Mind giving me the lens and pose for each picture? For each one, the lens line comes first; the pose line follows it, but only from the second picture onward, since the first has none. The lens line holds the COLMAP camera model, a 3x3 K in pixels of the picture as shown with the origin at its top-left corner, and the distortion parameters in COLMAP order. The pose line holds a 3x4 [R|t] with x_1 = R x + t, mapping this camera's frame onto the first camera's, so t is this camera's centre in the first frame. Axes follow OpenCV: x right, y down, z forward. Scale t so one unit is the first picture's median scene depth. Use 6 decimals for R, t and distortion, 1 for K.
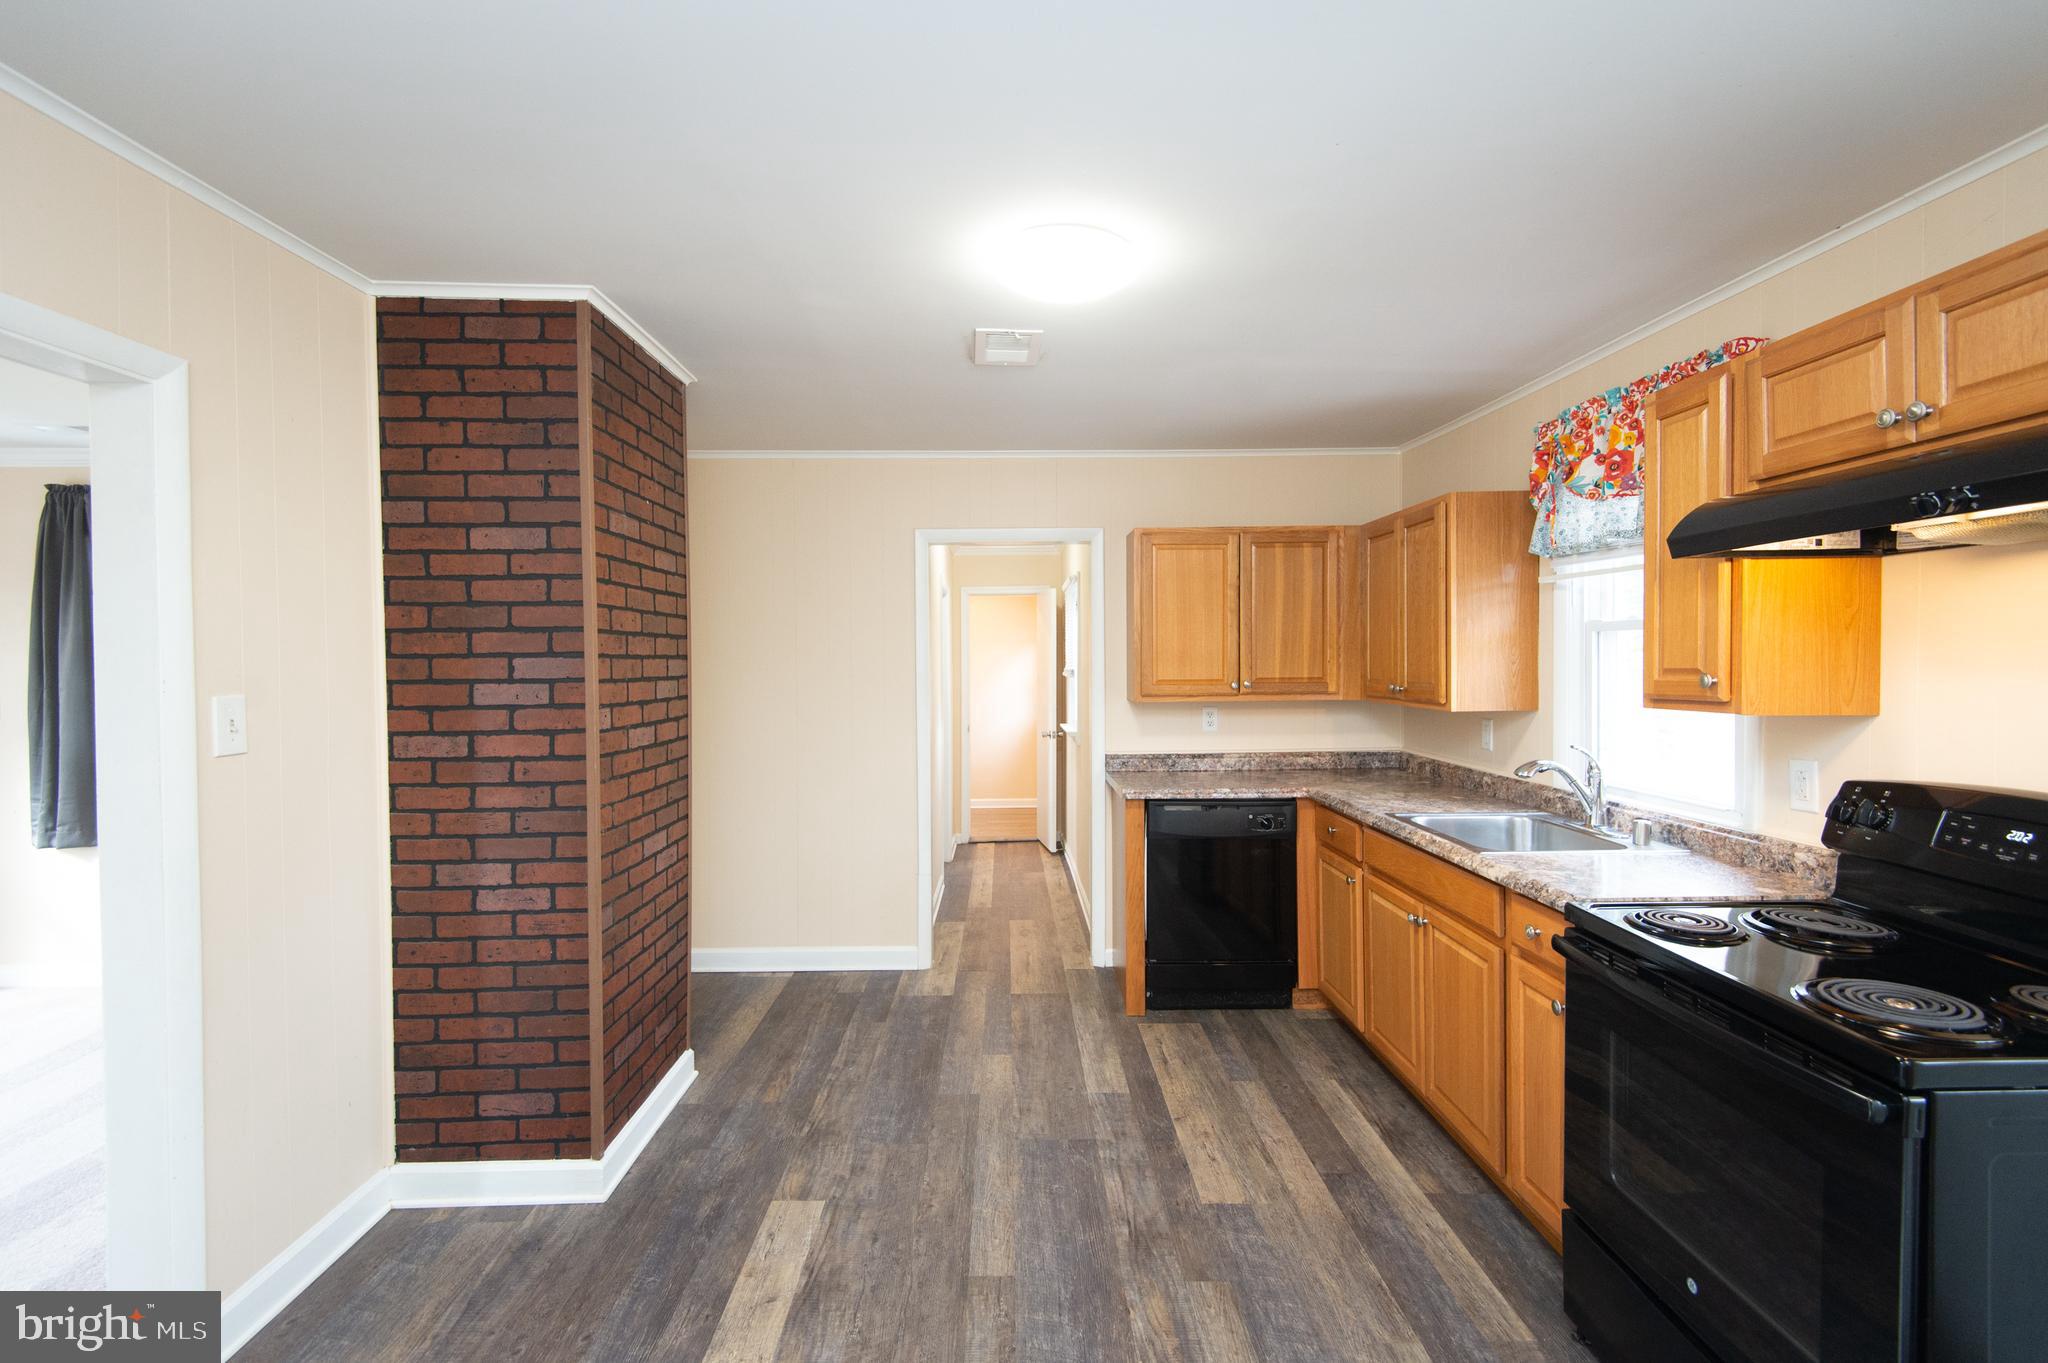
lens RADIAL K [[933.7, 0, 1024.6], [0, 933.7, 676.2], [0, 0, 1]] dist [0.025455, -0.014690]
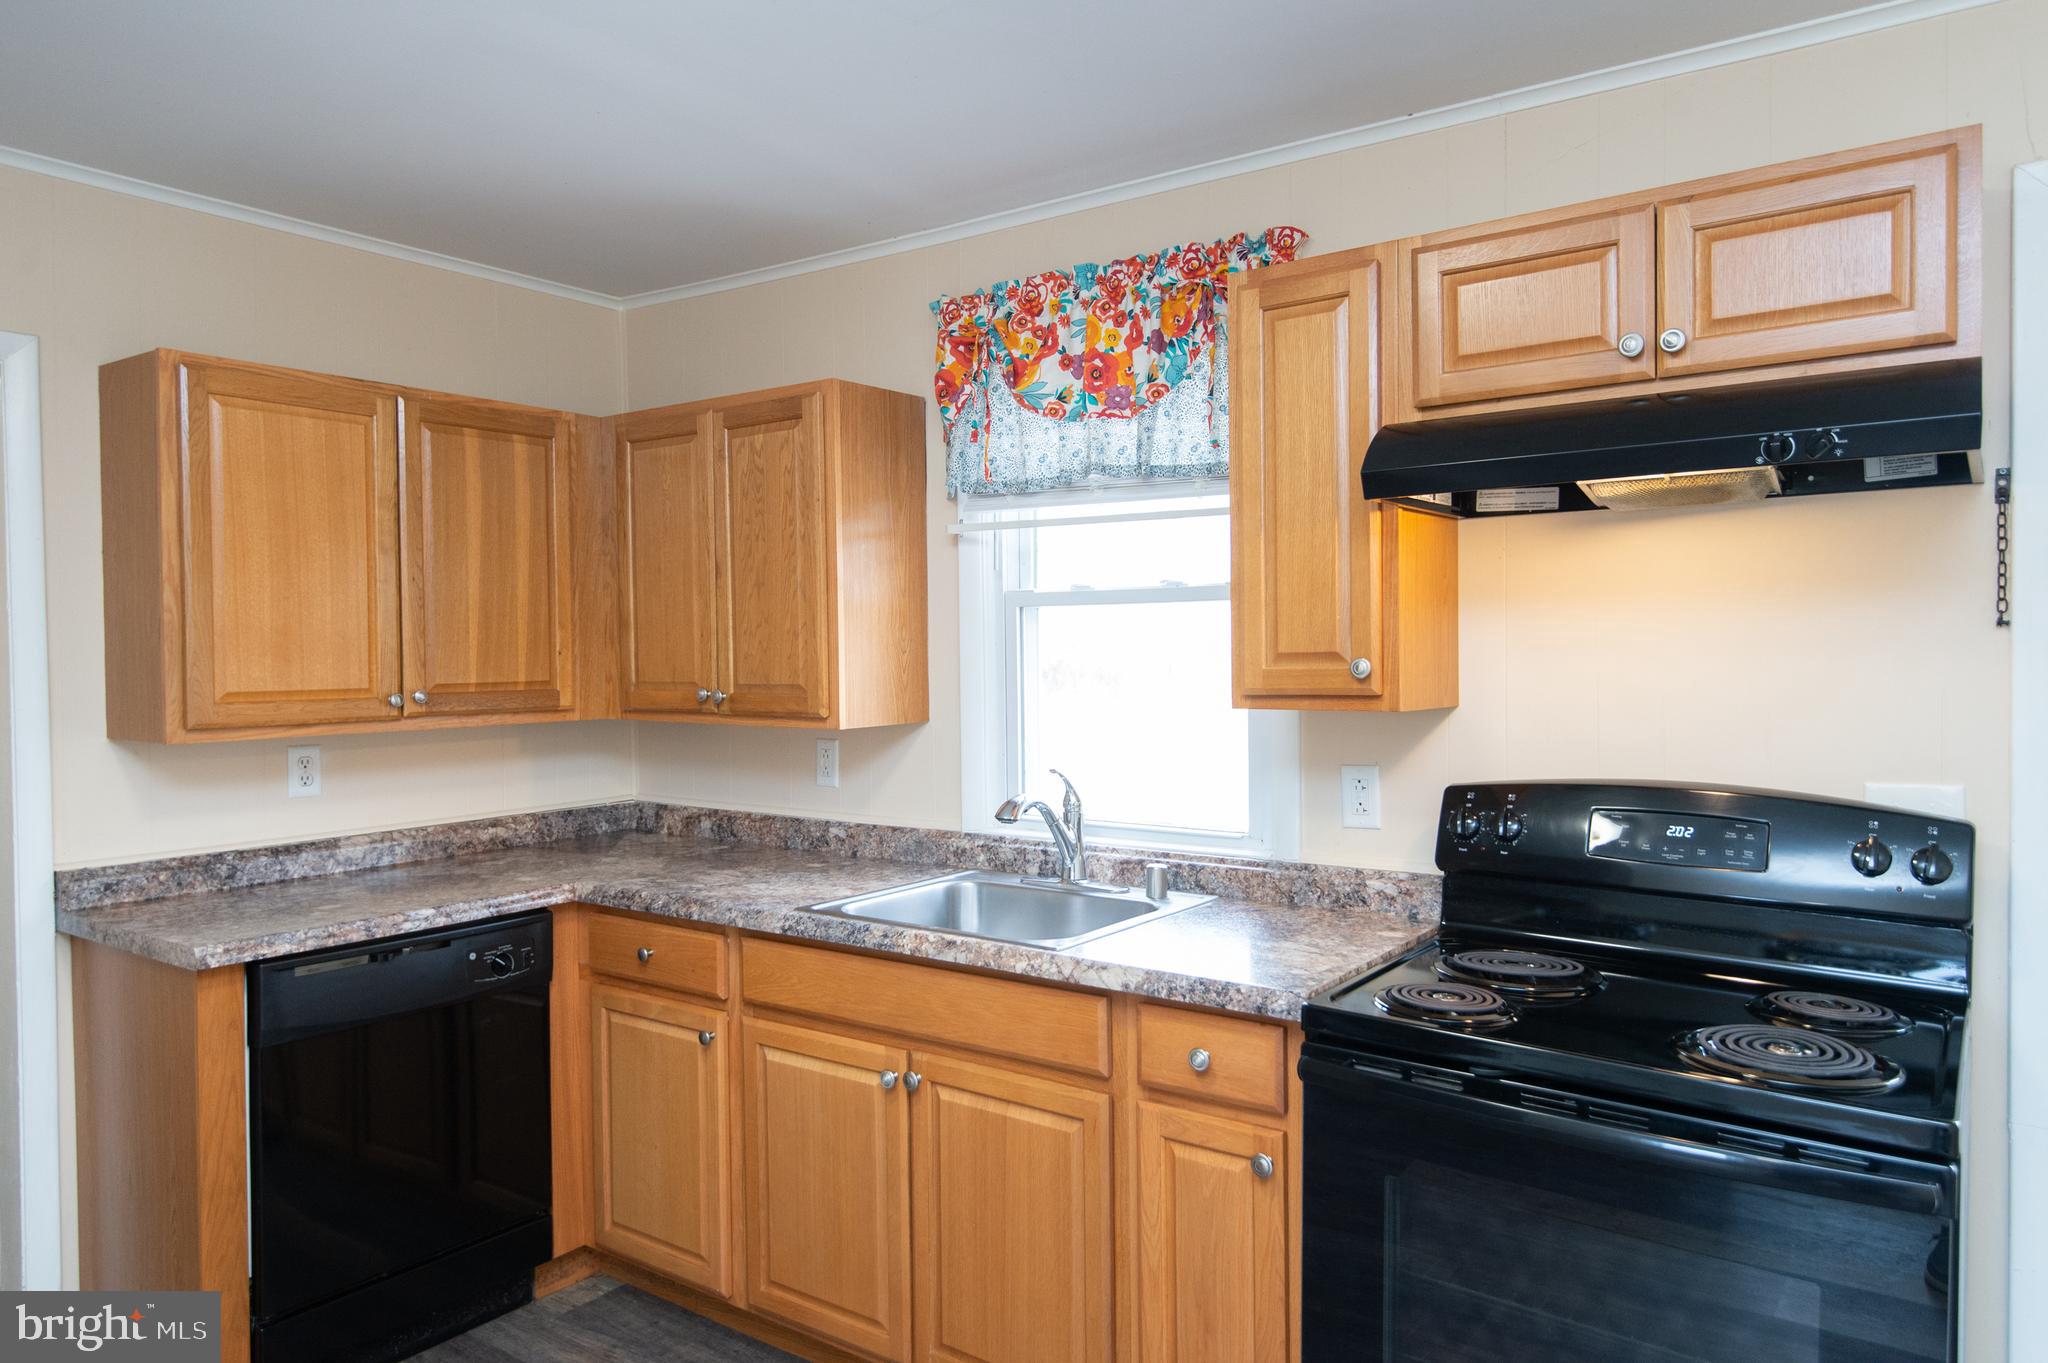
lens RADIAL K [[1325.5, 0, 1057.5], [0, 1325.5, 685.0], [0, 0, 1]] dist [0.030080, -0.002315]
pose [[0.597816, -0.019109, 0.801406, -0.187045], [0.019217, 0.999770, 0.009504, 0.002592], [-0.801403, 0.009719, 0.598046, 0.394950]]
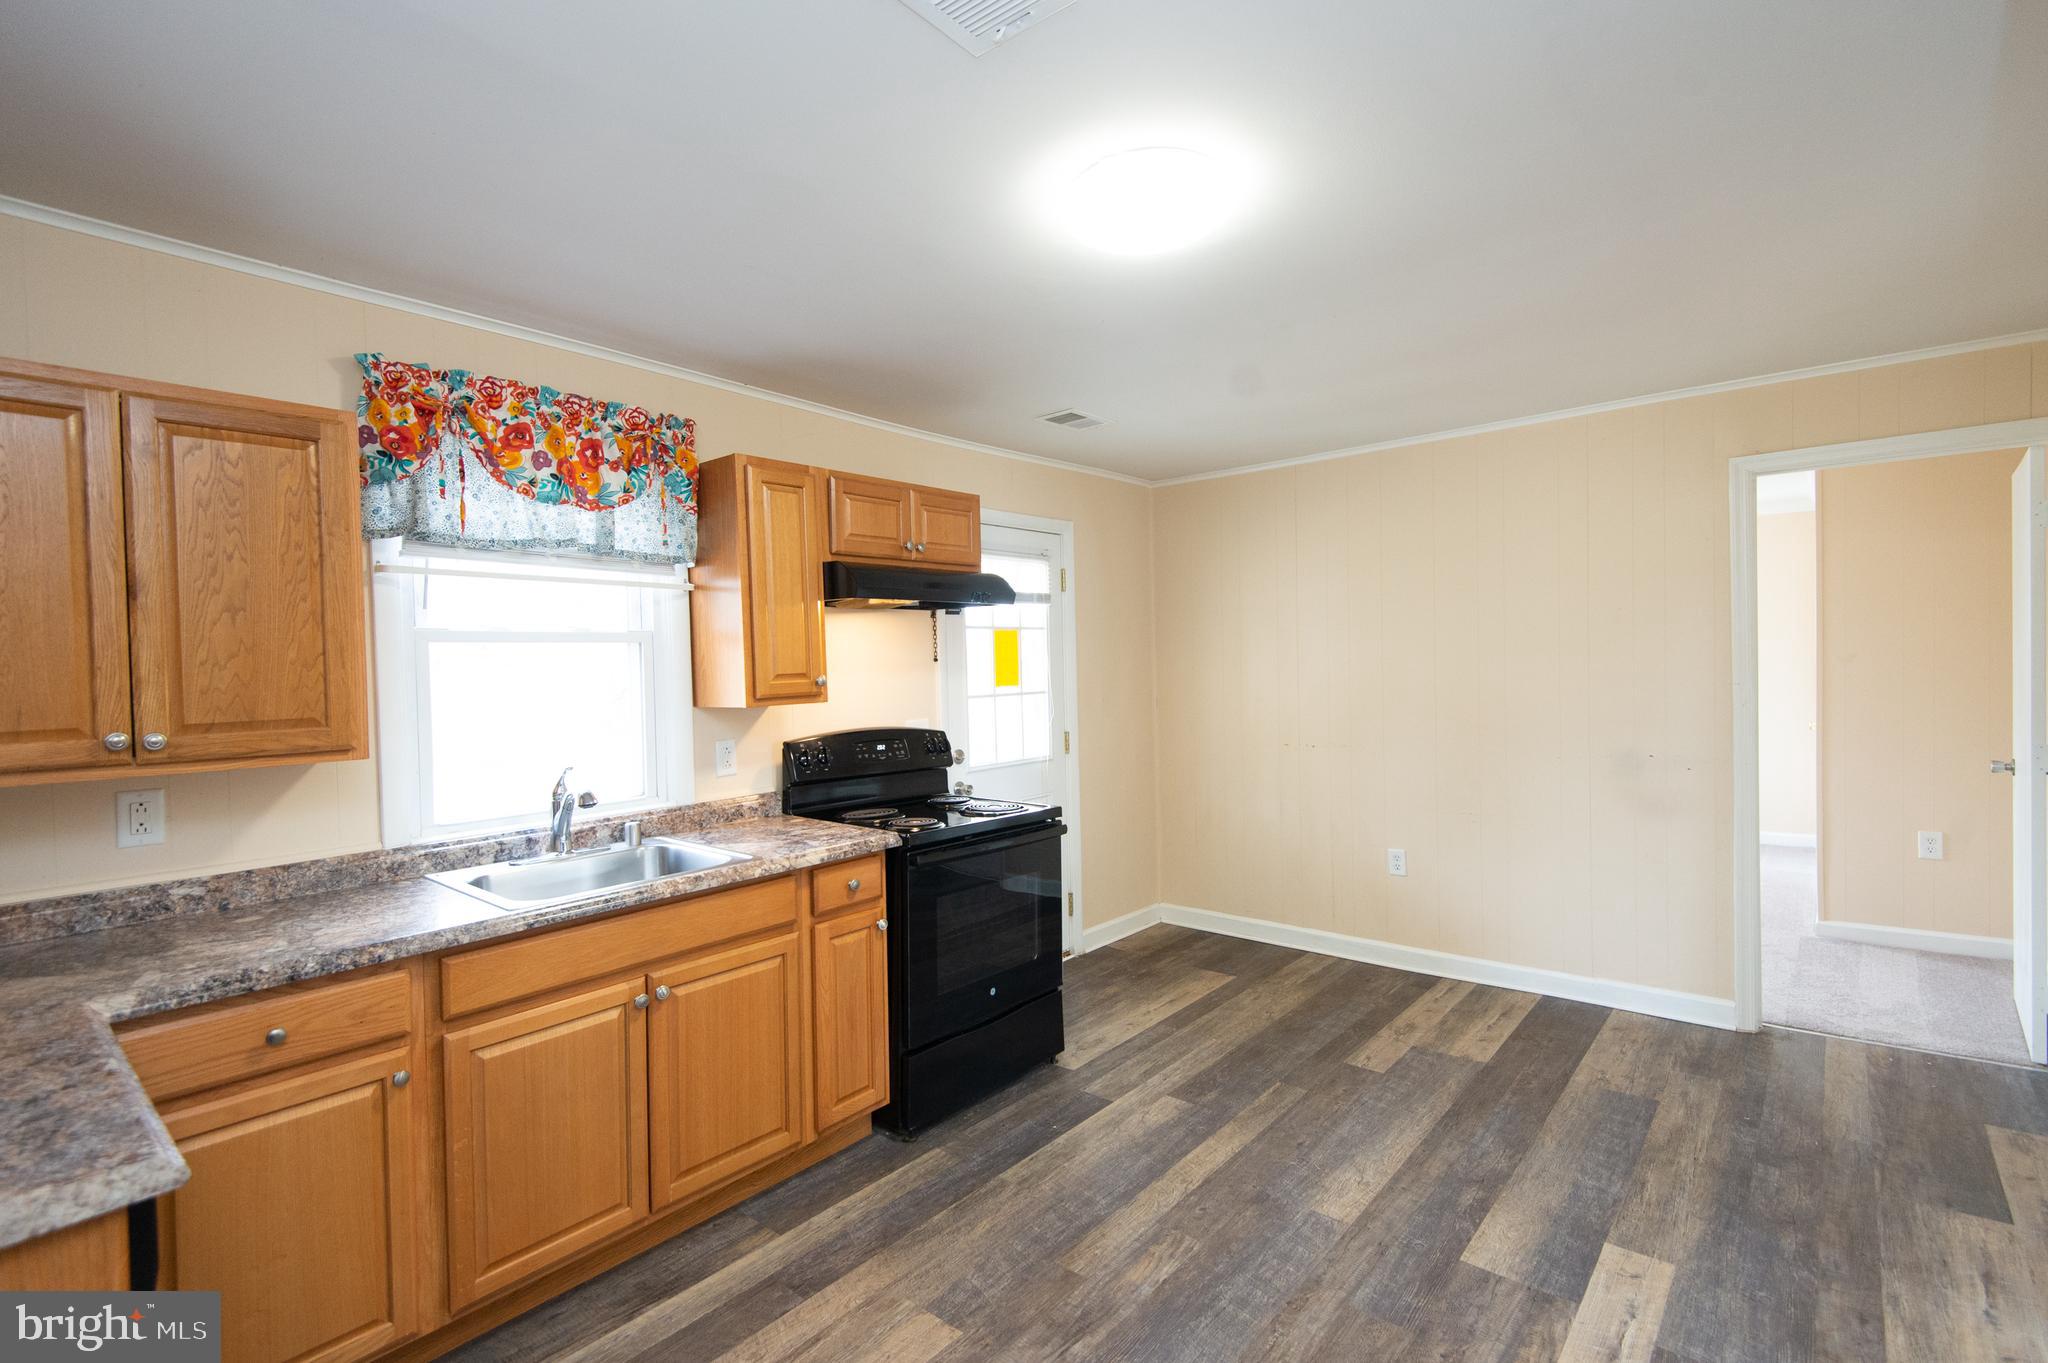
lens RADIAL K [[952.6, 0, 1026.0], [0, 952.6, 674.0], [0, 0, 1]] dist [0.028513, -0.015434]
pose [[-0.751306, 0.013315, 0.659819, -0.348464], [0.039720, 0.998896, 0.025069, -0.021133], [-0.658757, 0.045043, -0.751006, 1.339736]]
